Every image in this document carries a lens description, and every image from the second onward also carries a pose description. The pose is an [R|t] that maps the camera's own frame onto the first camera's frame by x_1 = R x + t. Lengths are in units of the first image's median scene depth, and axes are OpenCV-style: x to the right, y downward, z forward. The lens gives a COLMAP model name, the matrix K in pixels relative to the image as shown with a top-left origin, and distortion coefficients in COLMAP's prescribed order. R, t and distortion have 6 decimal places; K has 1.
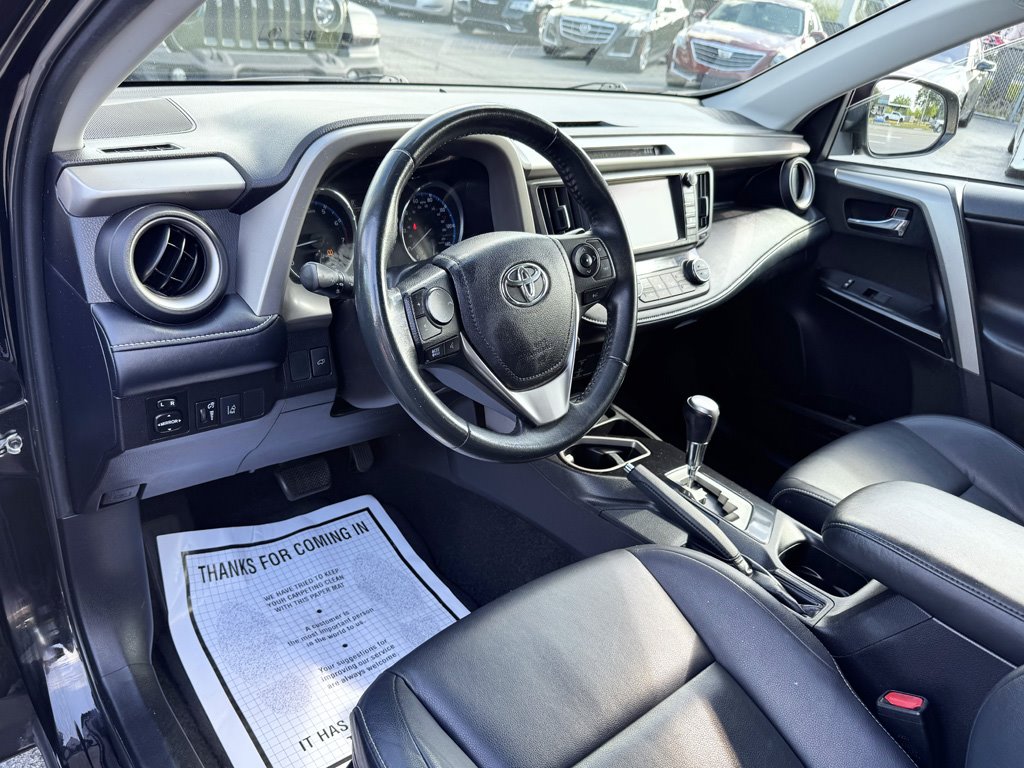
lens RADIAL K [[776.0, 0, 493.3], [0, 776.0, 373.3], [0, 0, 1]] dist [0.038102, -0.045868]
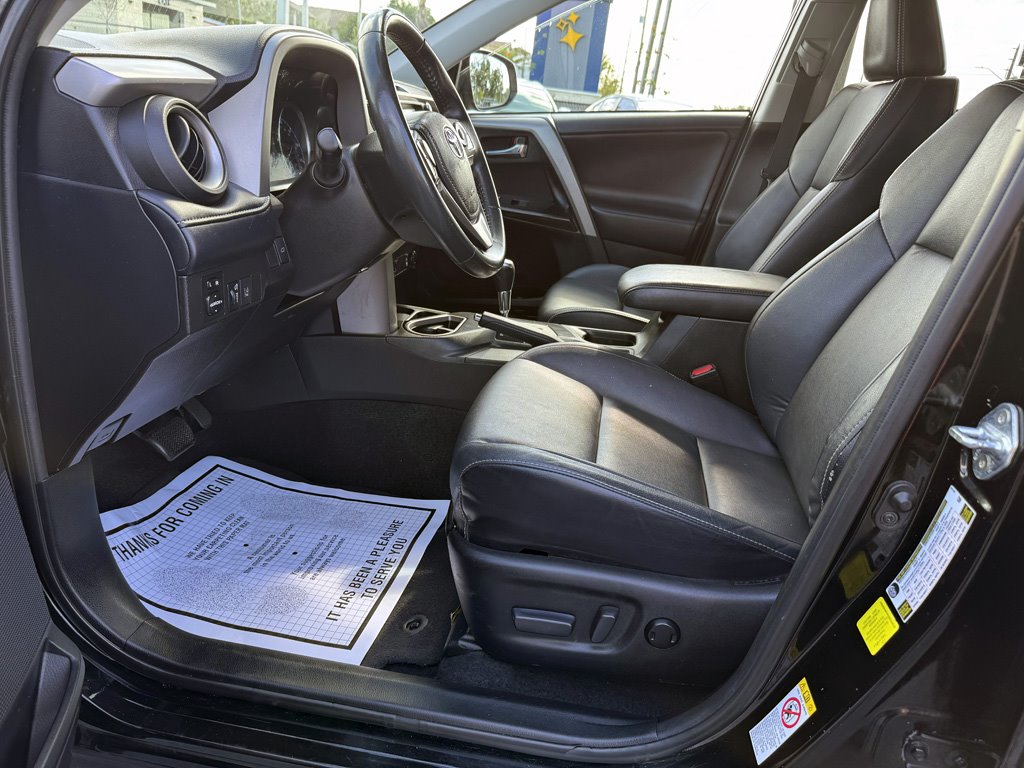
lens RADIAL K [[741.1, 0, 505.2], [0, 741.1, 374.3], [0, 0, 1]] dist [0.035073, -0.030859]
pose [[0.755878, -0.270568, 0.596189, -0.488447], [0.303336, 0.951708, 0.047327, 0.147861], [-0.580203, 0.145072, 0.801448, -0.016907]]
